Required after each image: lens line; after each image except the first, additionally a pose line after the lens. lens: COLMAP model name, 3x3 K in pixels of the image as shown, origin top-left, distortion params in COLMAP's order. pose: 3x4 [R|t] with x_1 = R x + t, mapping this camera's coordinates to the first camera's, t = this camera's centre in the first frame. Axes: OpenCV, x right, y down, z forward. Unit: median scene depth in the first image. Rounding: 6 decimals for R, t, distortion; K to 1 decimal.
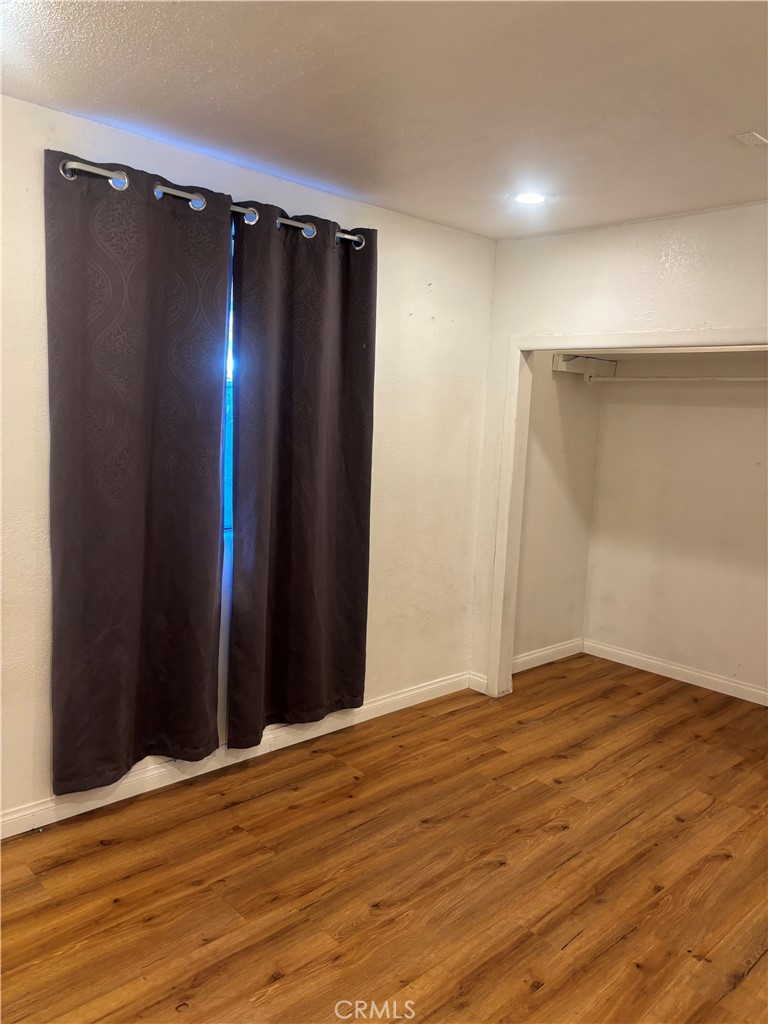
lens RADIAL K [[773.5, 0, 382.7], [0, 773.5, 512.1], [0, 0, 1]] dist [0.050952, -0.056996]
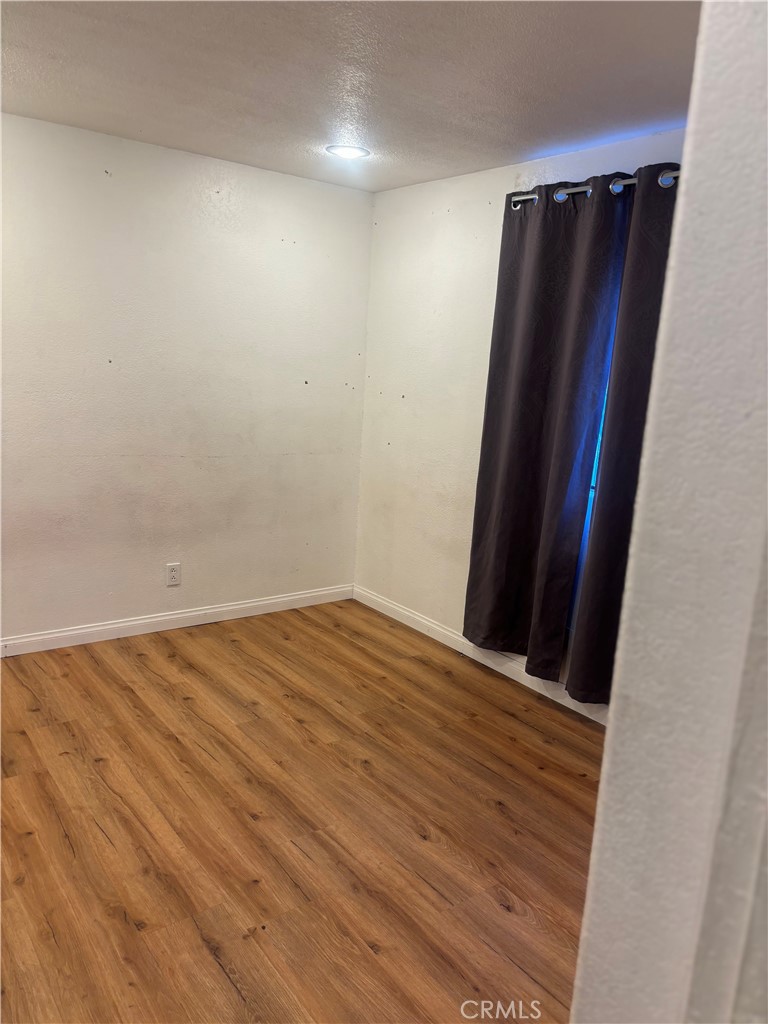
lens RADIAL K [[773.5, 0, 384.6], [0, 773.5, 512.0], [0, 0, 1]] dist [0.050952, -0.056996]
pose [[-0.115874, 0.143323, -0.982869, 0.992682], [-0.196941, 0.966573, 0.164164, -0.073932], [0.973544, 0.212590, -0.083774, 0.912368]]
